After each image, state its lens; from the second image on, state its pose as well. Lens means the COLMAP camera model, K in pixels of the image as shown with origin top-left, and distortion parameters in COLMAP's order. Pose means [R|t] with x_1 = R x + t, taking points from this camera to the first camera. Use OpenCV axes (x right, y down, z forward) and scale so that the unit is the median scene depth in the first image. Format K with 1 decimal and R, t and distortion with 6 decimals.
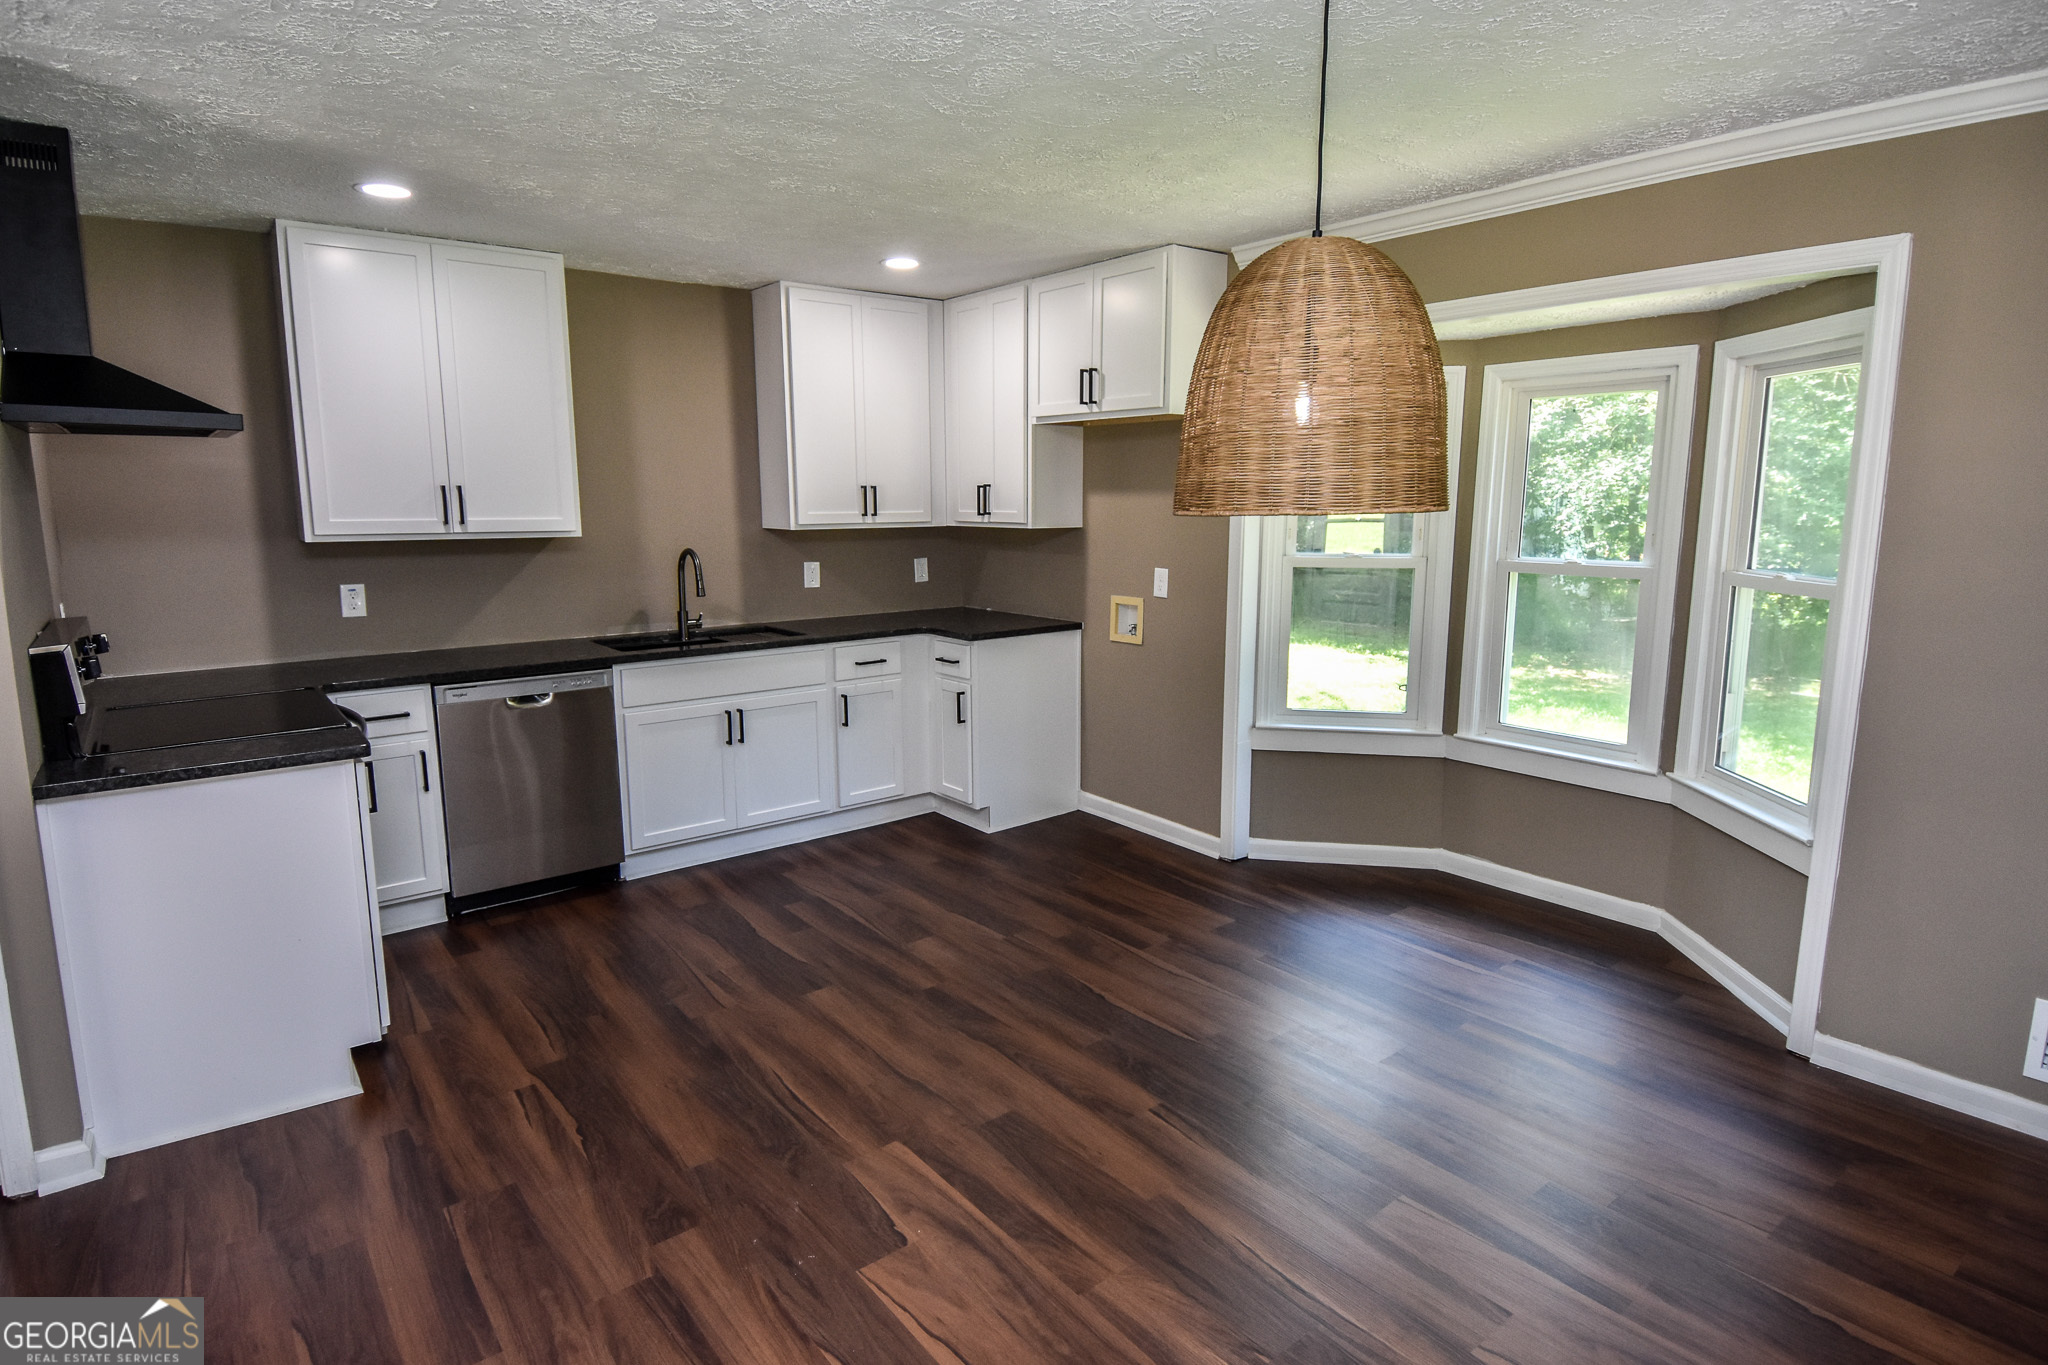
lens RADIAL K [[1070.9, 0, 1028.2], [0, 1070.9, 662.1], [0, 0, 1]] dist [0.045536, -0.050360]
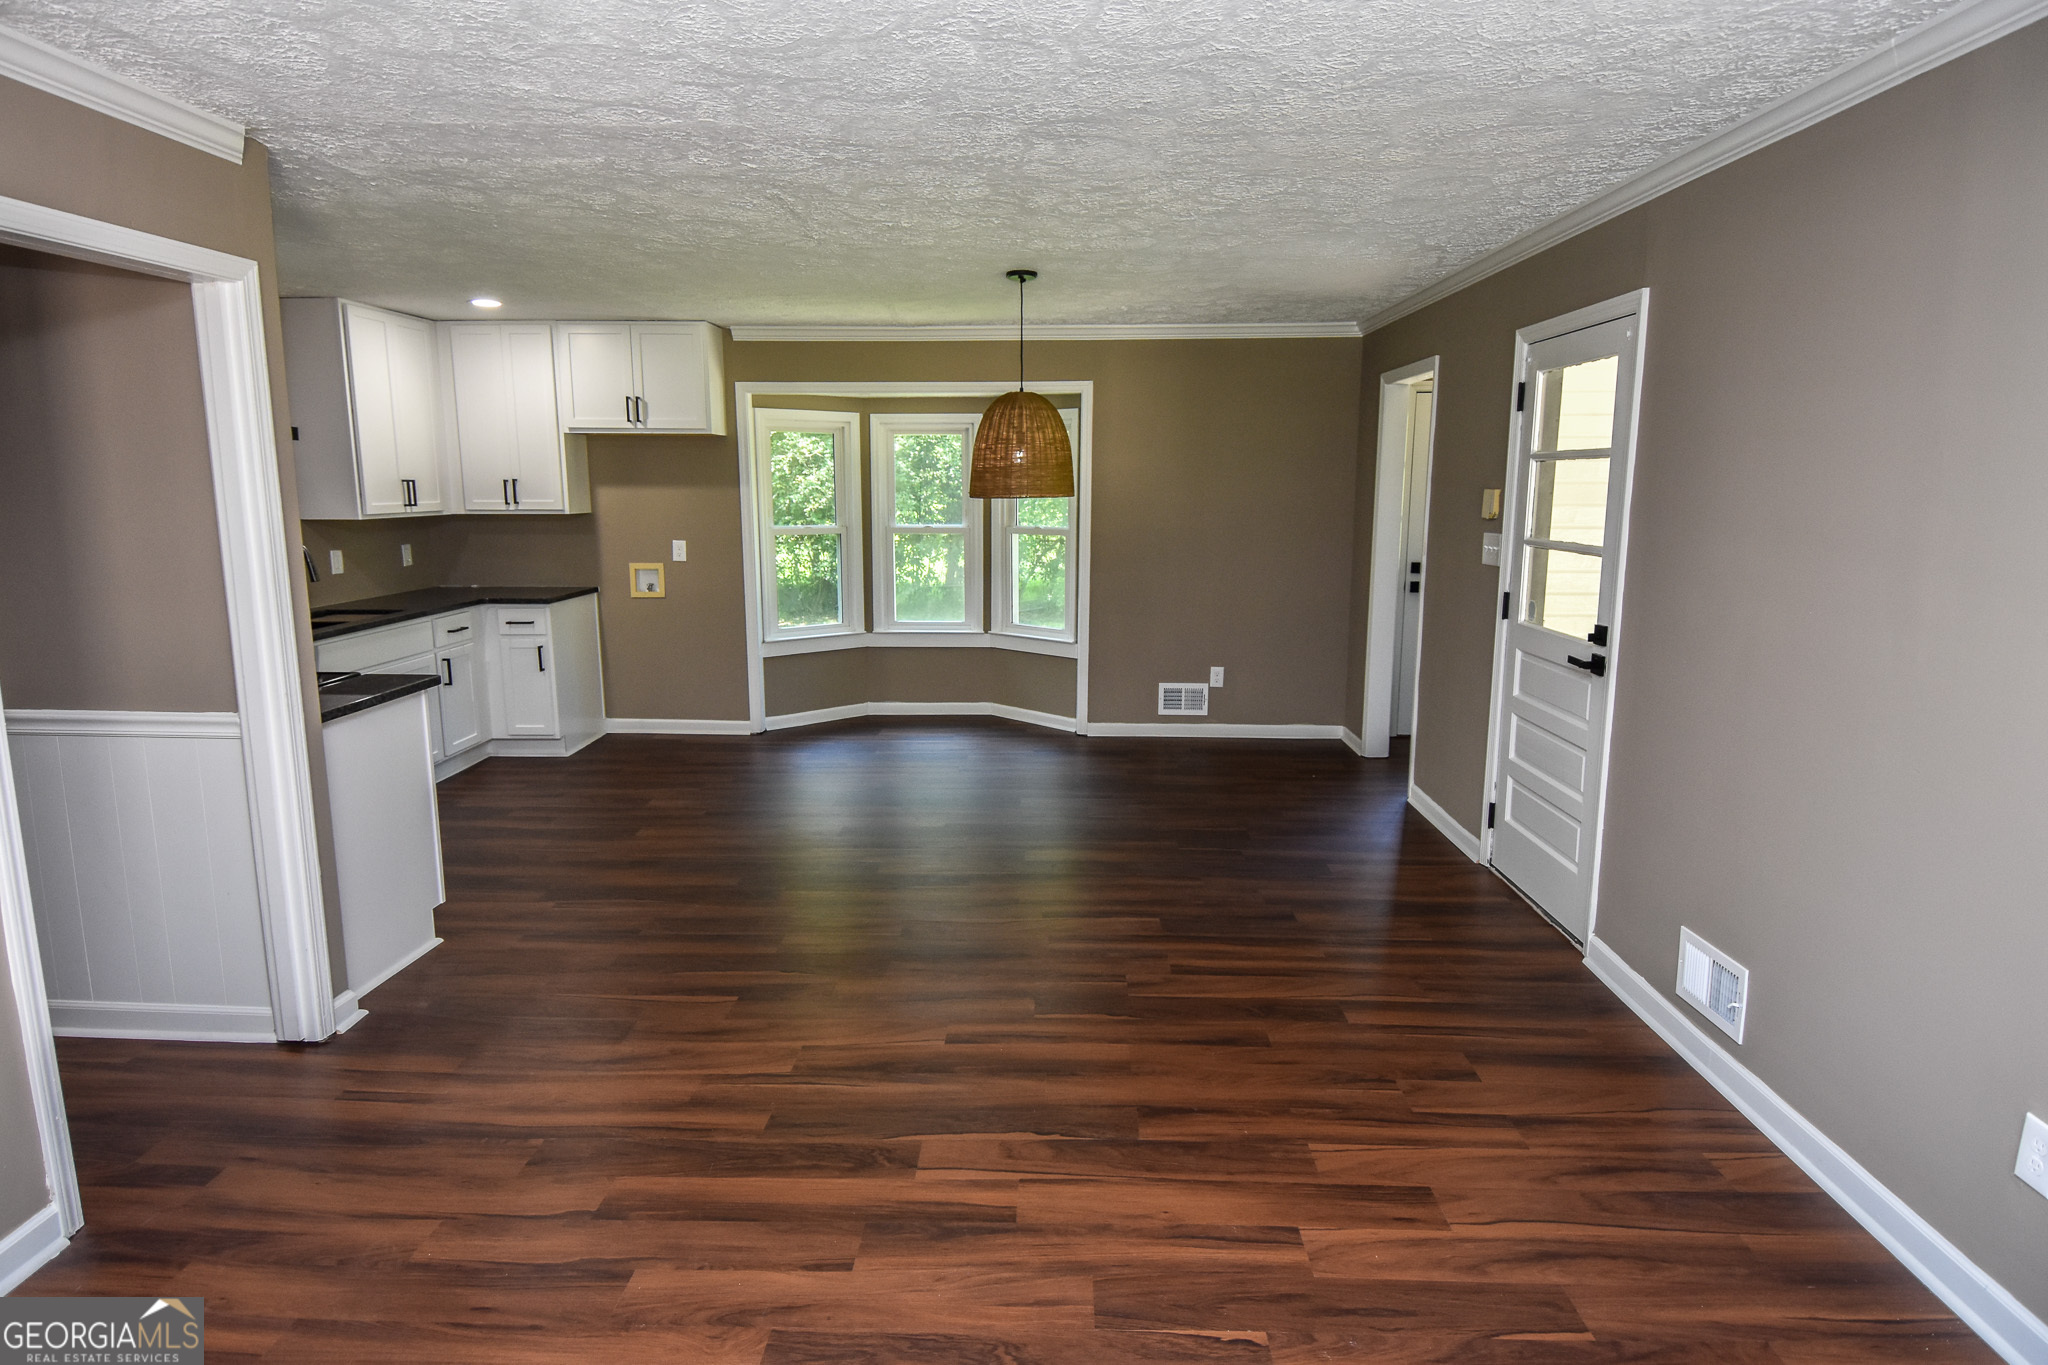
lens RADIAL K [[1070.9, 0, 1028.2], [0, 1070.9, 662.1], [0, 0, 1]] dist [0.045536, -0.050360]
pose [[0.645192, -0.124887, 0.753744, -0.679816], [0.118362, 0.990978, 0.062878, 0.036665], [-0.754797, 0.048647, 0.654153, -0.262135]]
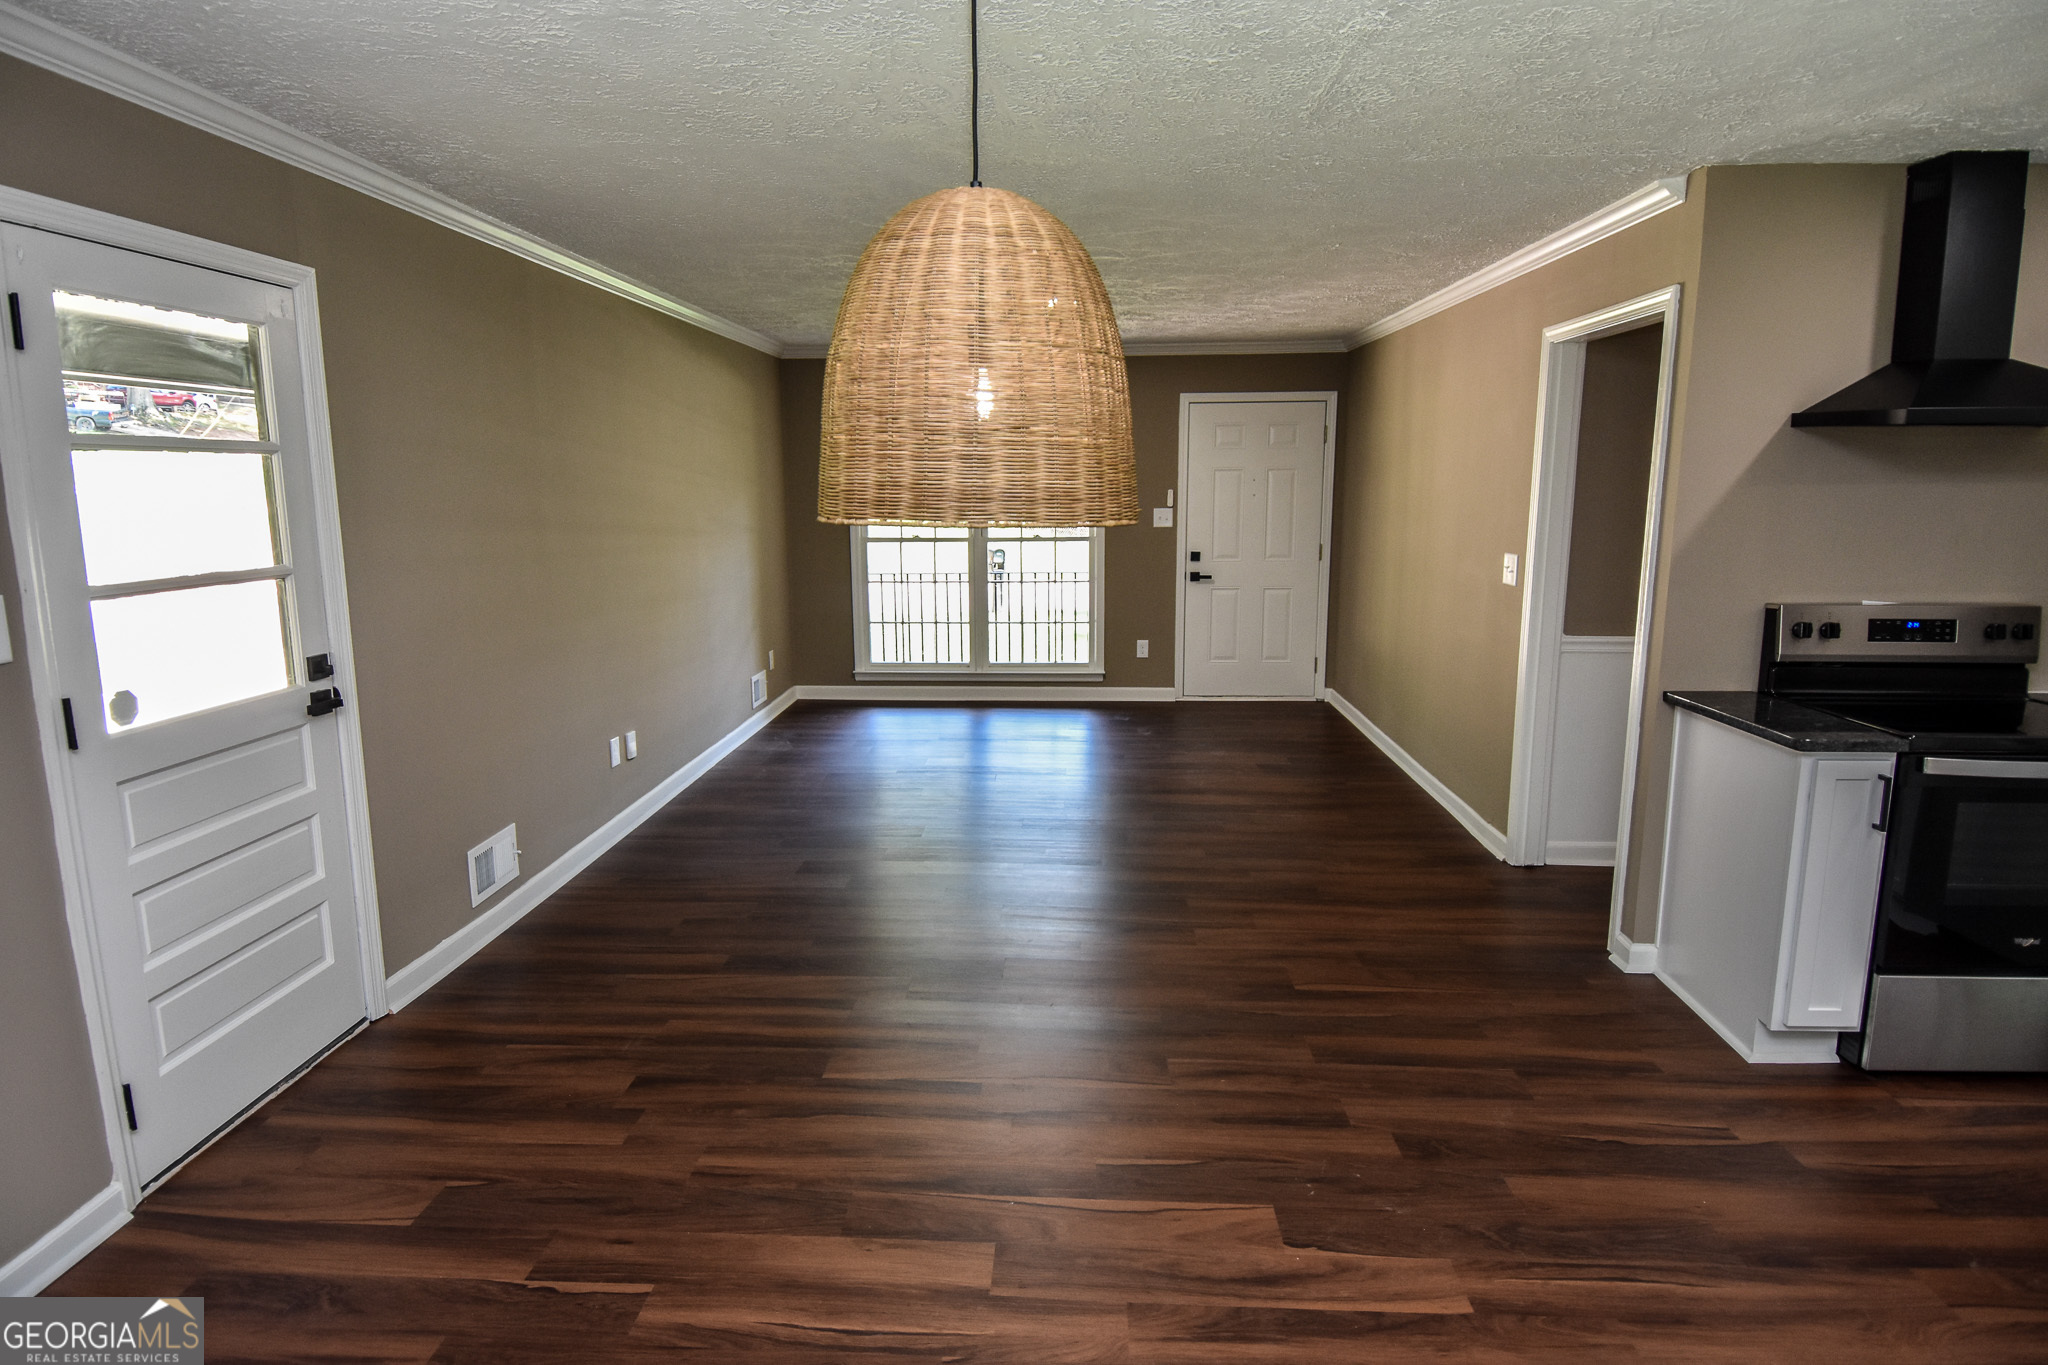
lens RADIAL K [[1070.9, 0, 1028.2], [0, 1070.9, 662.1], [0, 0, 1]] dist [0.045536, -0.050360]
pose [[-0.656791, 0.129894, -0.742801, 0.349255], [-0.111526, 0.957486, 0.266048, -0.105990], [0.745780, 0.257580, -0.614382, 0.630967]]
